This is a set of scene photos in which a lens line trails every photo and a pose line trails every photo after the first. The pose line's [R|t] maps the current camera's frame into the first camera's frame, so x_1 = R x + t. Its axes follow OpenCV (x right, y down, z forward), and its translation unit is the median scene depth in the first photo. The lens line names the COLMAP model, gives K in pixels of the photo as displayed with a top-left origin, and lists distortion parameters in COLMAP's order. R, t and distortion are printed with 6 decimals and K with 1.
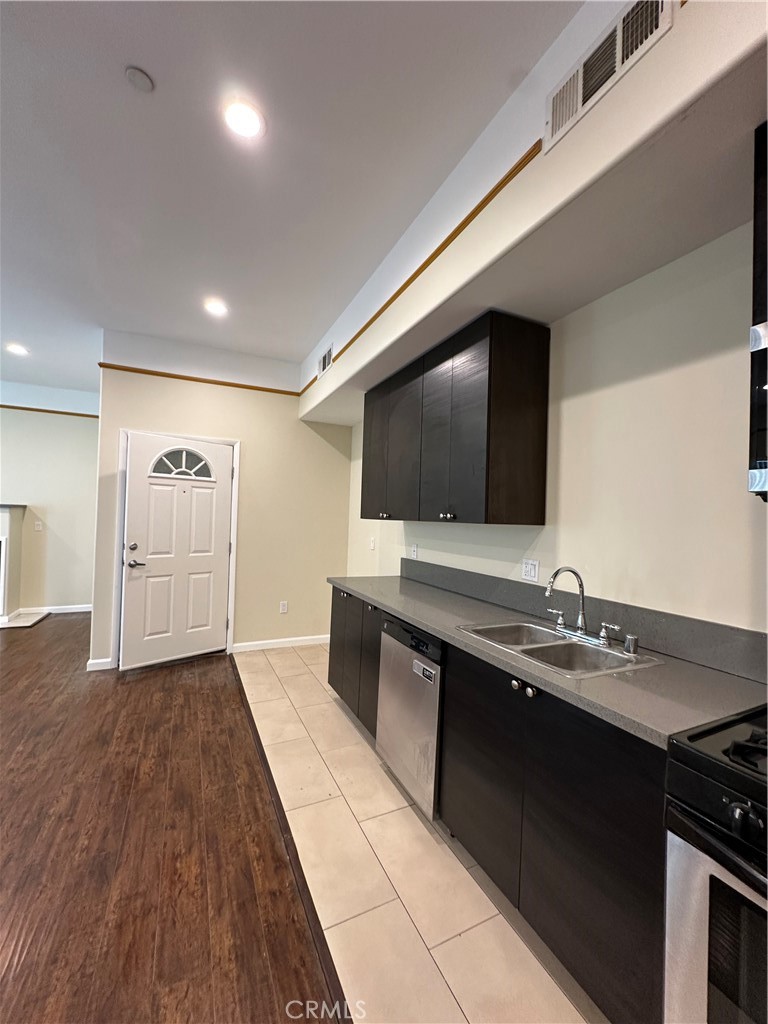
lens RADIAL K [[407.4, 0, 387.1], [0, 407.4, 514.0], [0, 0, 1]] dist [-0.007954, 0.000783]
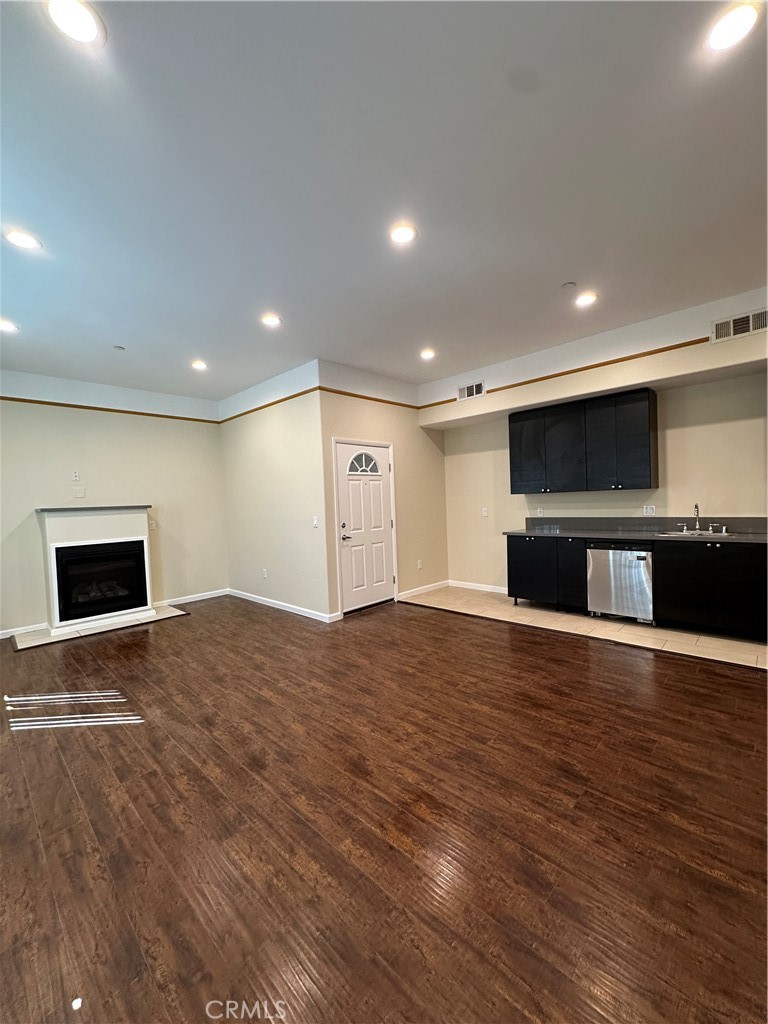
lens RADIAL K [[411.4, 0, 383.2], [0, 411.4, 512.5], [0, 0, 1]] dist [0.000147, 0.000679]
pose [[0.939607, -0.079080, 0.332995, -1.250314], [0.066228, 0.996561, 0.049790, -0.035605], [-0.335788, -0.024730, 0.941613, -0.400614]]
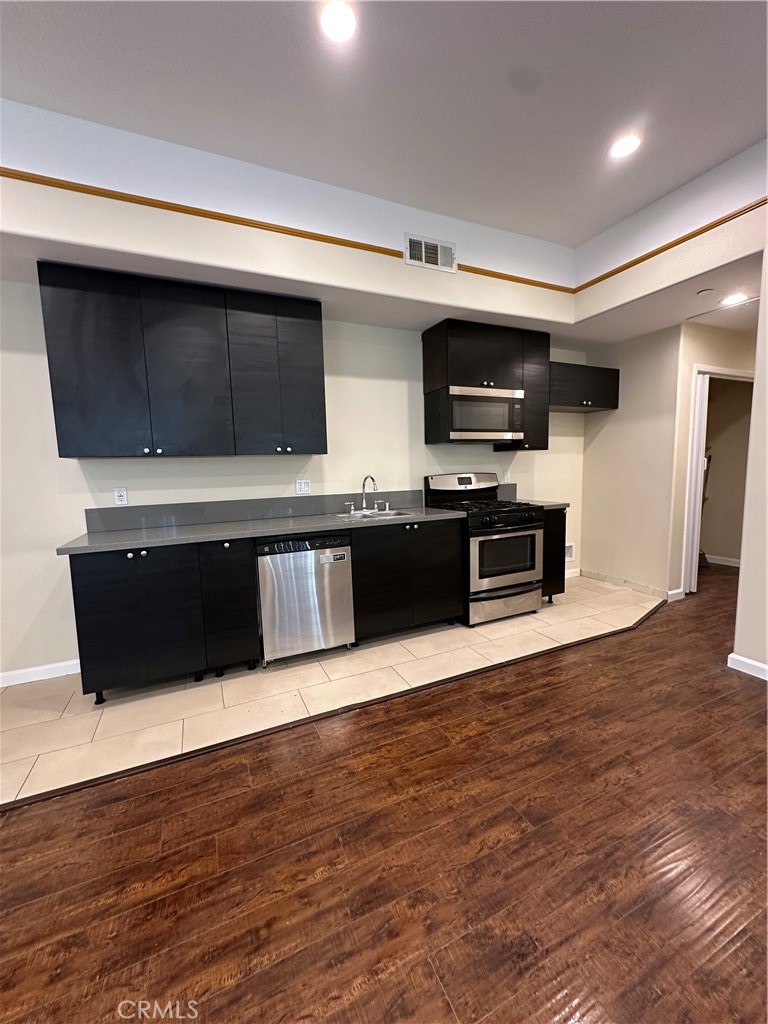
lens RADIAL K [[406.6, 0, 383.5], [0, 406.6, 510.9], [0, 0, 1]] dist [-0.001507, -0.000160]
pose [[0.027081, -0.143948, 0.989215, -0.857389], [0.015242, 0.989522, 0.143576, 0.012976], [-0.999517, 0.011190, 0.028991, 0.514244]]
